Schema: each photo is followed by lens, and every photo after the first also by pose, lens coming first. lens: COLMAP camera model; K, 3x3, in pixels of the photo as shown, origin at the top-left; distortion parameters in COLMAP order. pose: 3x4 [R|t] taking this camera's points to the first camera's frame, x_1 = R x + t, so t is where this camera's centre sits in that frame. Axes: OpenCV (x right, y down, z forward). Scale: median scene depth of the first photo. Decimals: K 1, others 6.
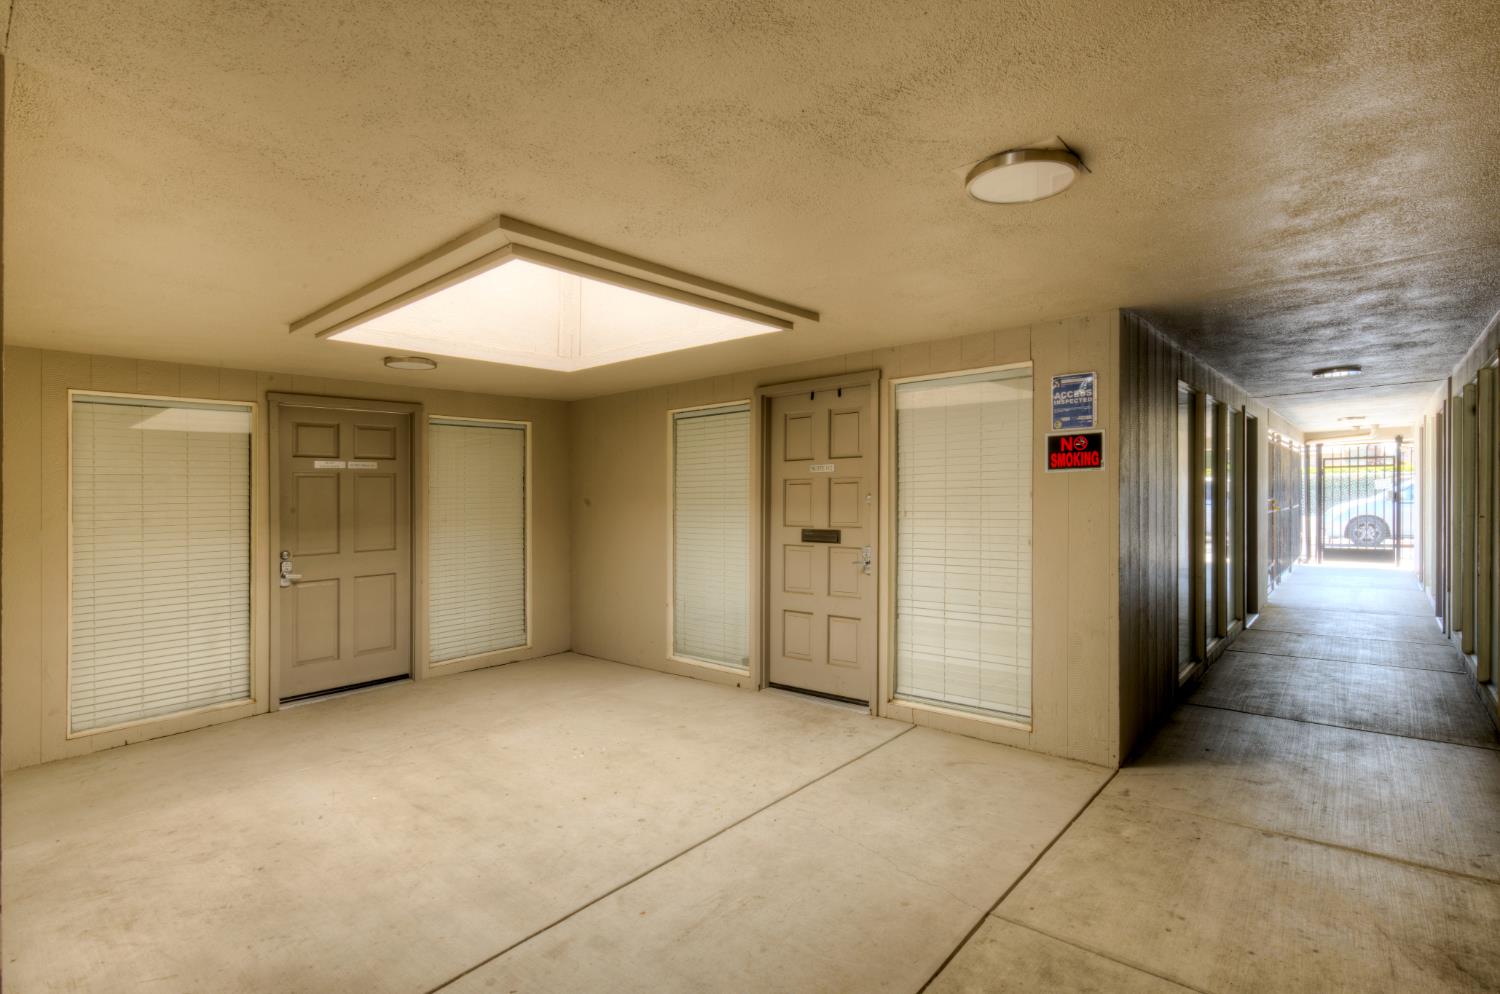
lens RADIAL K [[716.9, 0, 755.7], [0, 716.9, 503.4], [0, 0, 1]] dist [0.004896, 0.000377]
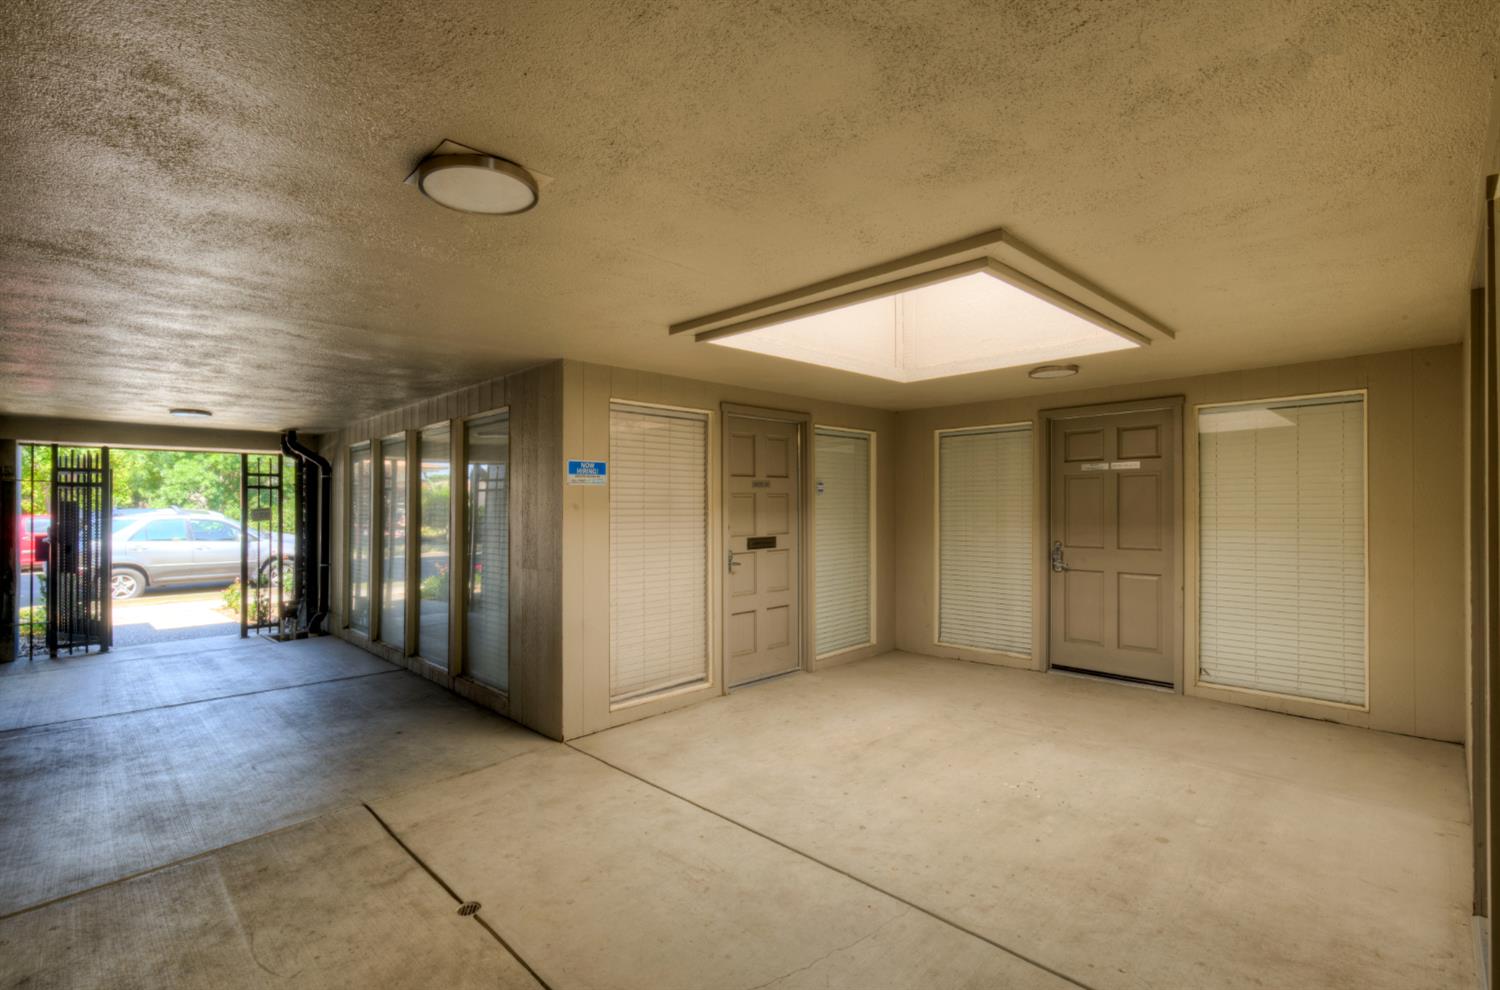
lens RADIAL K [[678.4, 0, 754.4], [0, 678.4, 495.8], [0, 0, 1]] dist [-0.000813, 0.000795]
pose [[-0.086694, -0.000112, -0.996235, 0.683626], [-0.002292, 0.999997, 0.000087, -0.012192], [0.996232, 0.002291, -0.086694, 0.815406]]
